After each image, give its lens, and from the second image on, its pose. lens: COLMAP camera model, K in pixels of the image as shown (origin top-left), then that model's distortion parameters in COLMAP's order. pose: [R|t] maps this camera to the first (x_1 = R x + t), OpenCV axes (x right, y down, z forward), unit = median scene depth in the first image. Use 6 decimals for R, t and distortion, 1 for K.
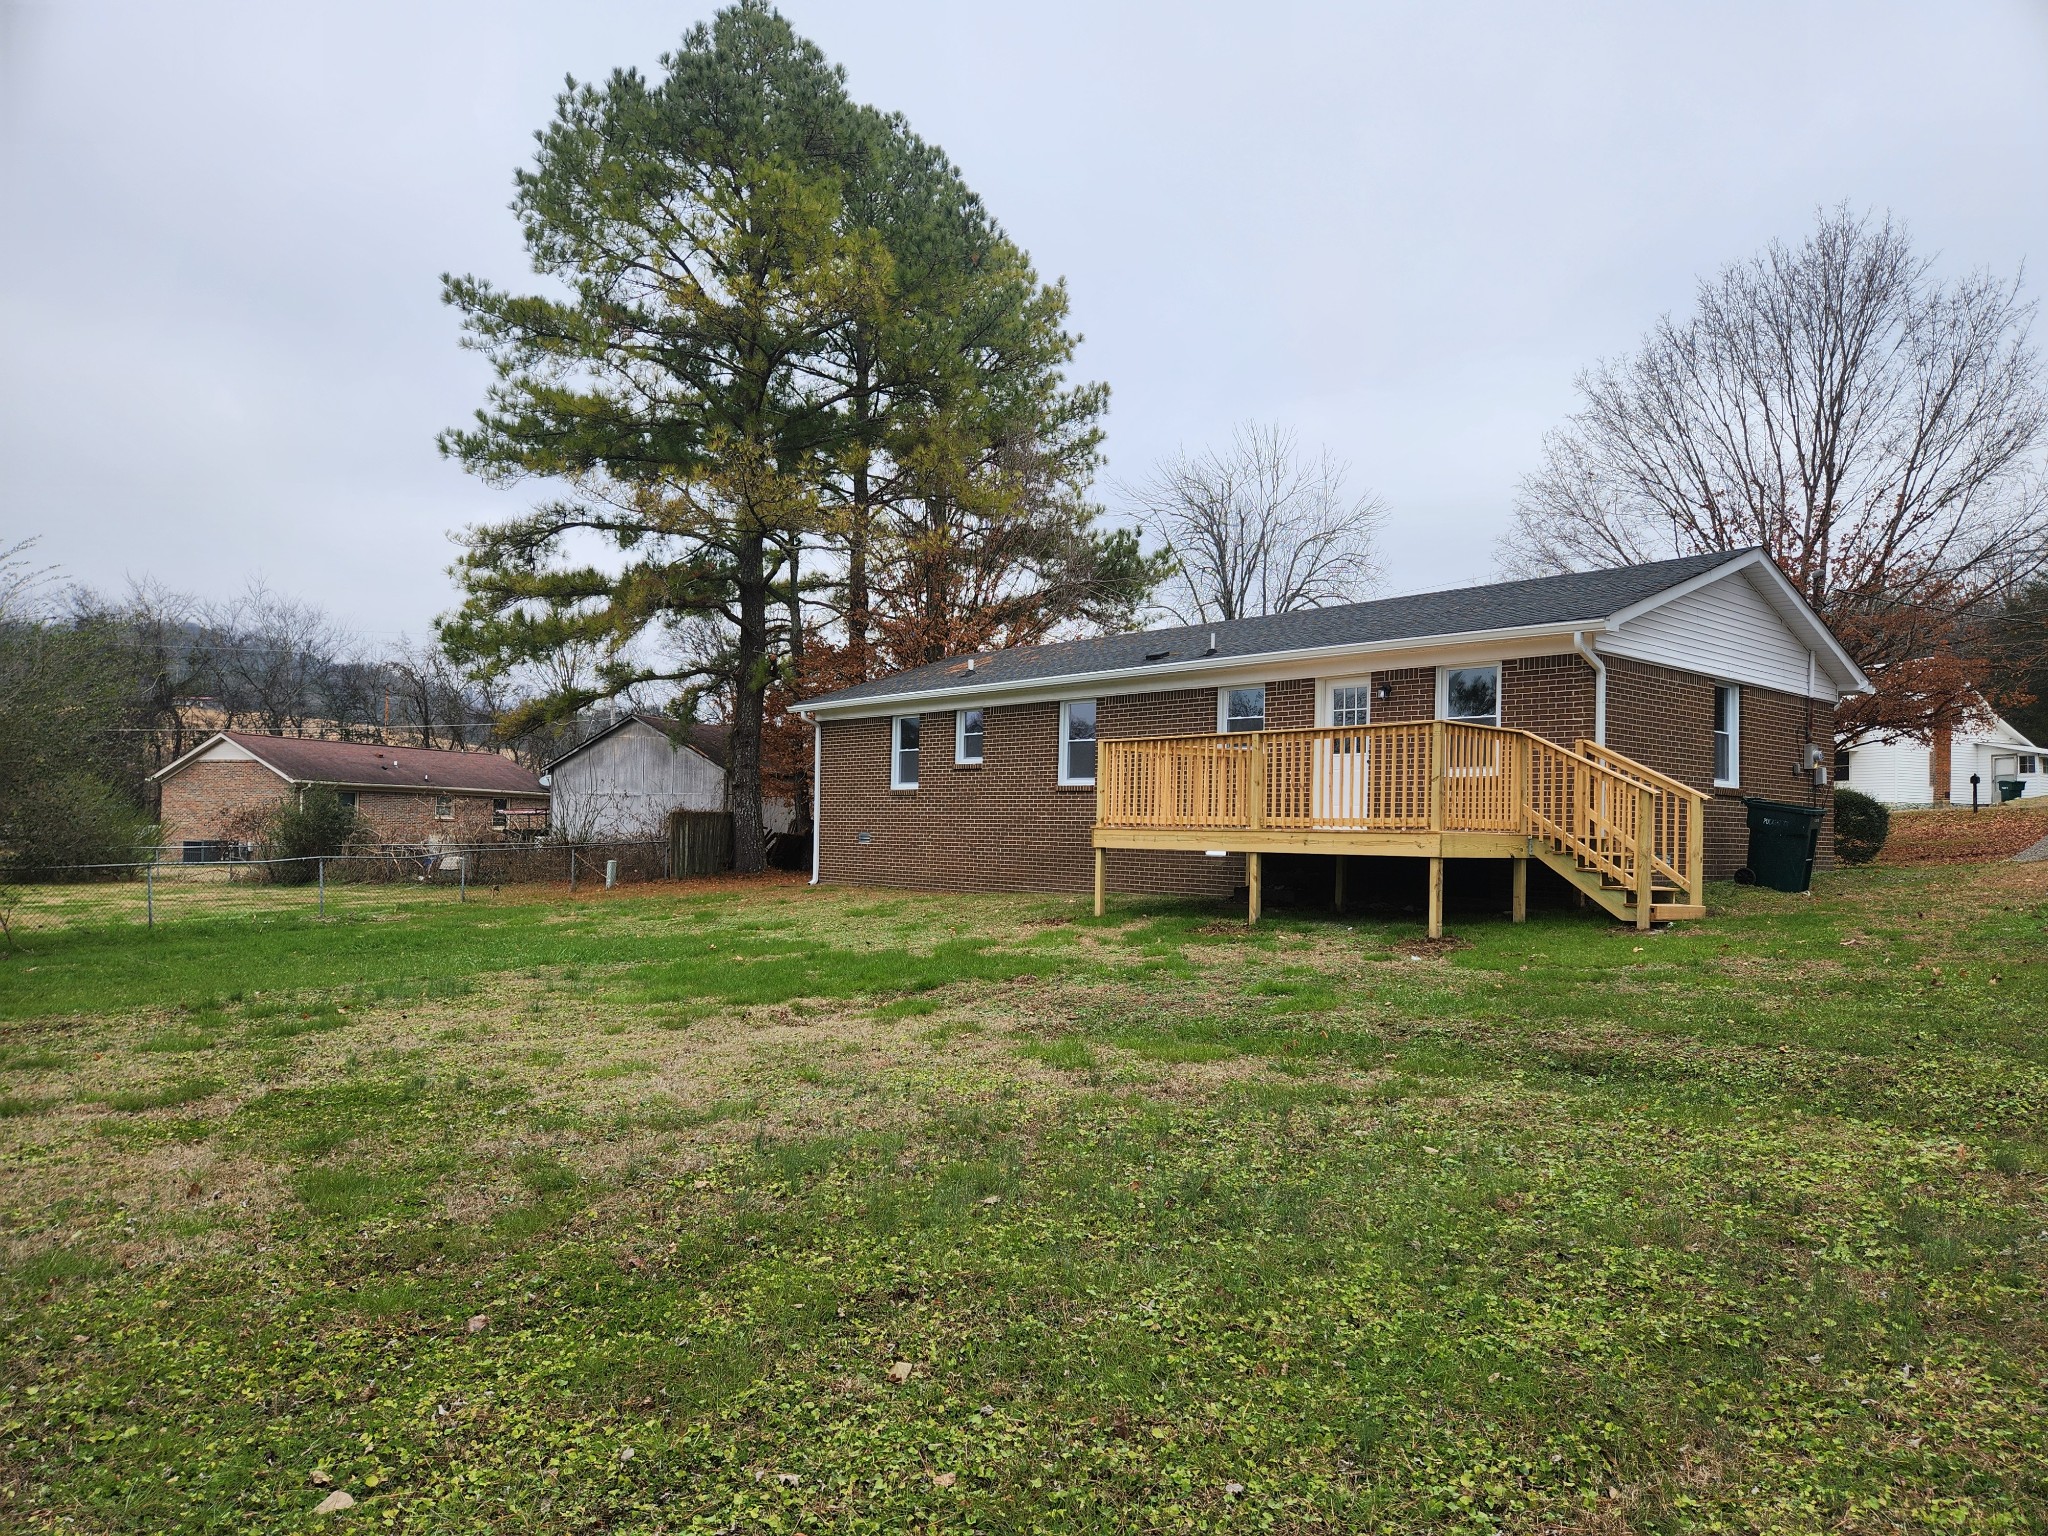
lens RADIAL K [[1410.2, 0, 1020.9], [0, 1410.2, 762.5], [0, 0, 1]] dist [0.058453, -0.015077]
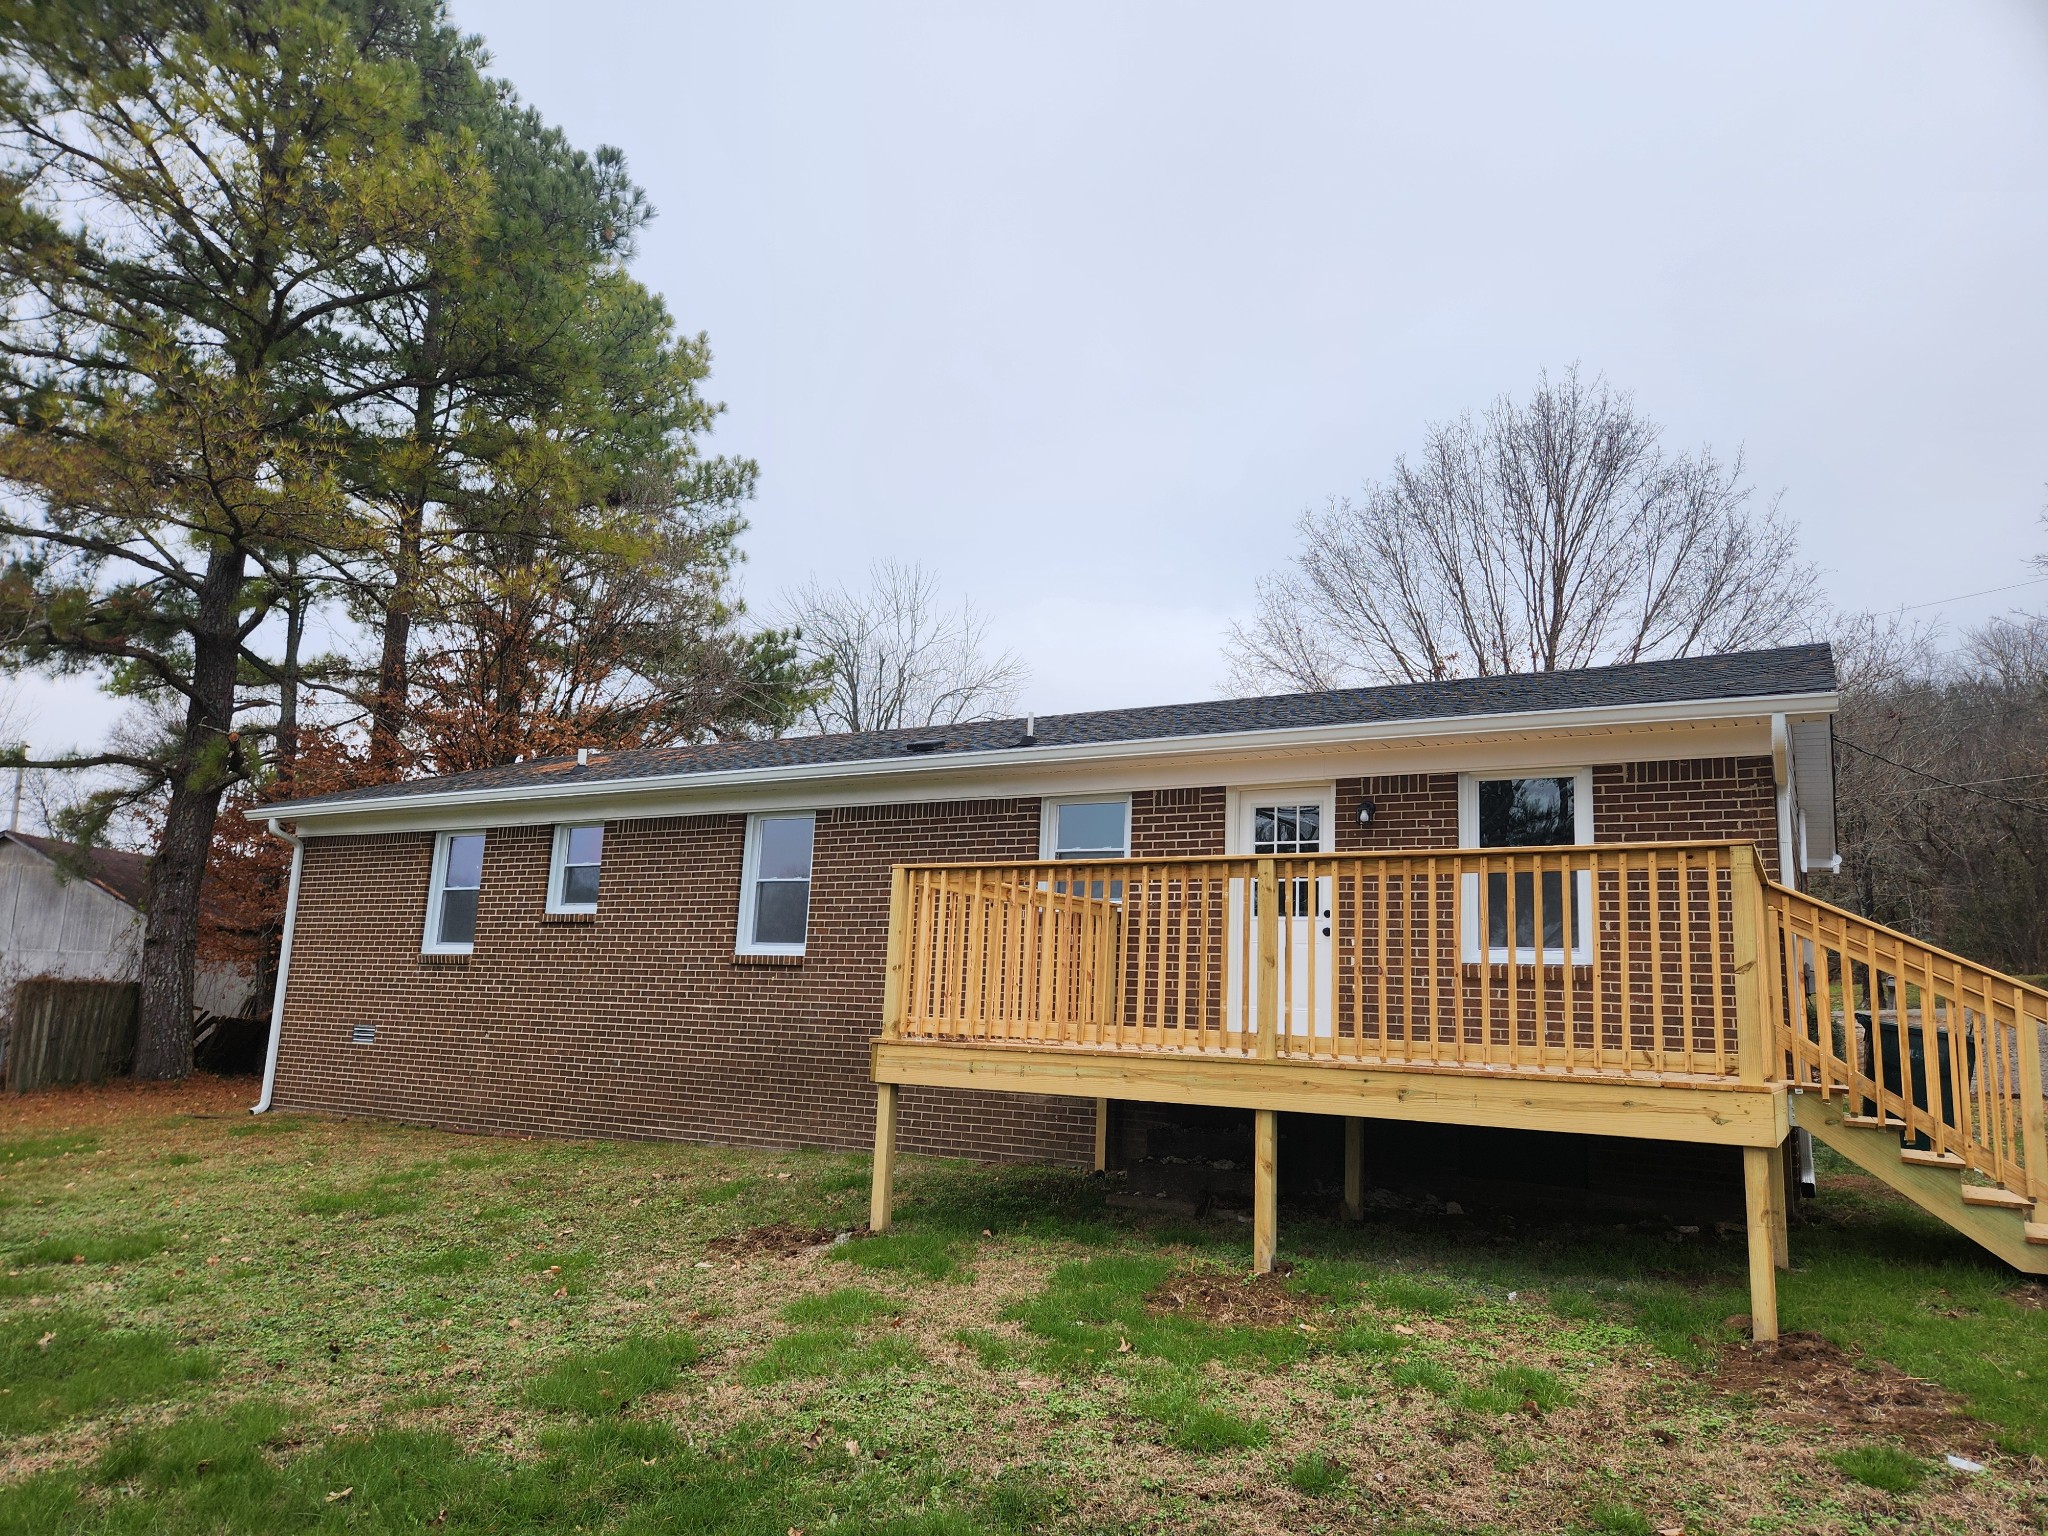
lens RADIAL K [[1410.2, 0, 1032.1], [0, 1410.2, 776.8], [0, 0, 1]] dist [0.058453, -0.015077]
pose [[0.949677, 0.076755, 0.303680, -0.024055], [-0.040730, 0.991541, -0.123236, 0.006028], [-0.310570, 0.104666, 0.944770, 0.228297]]
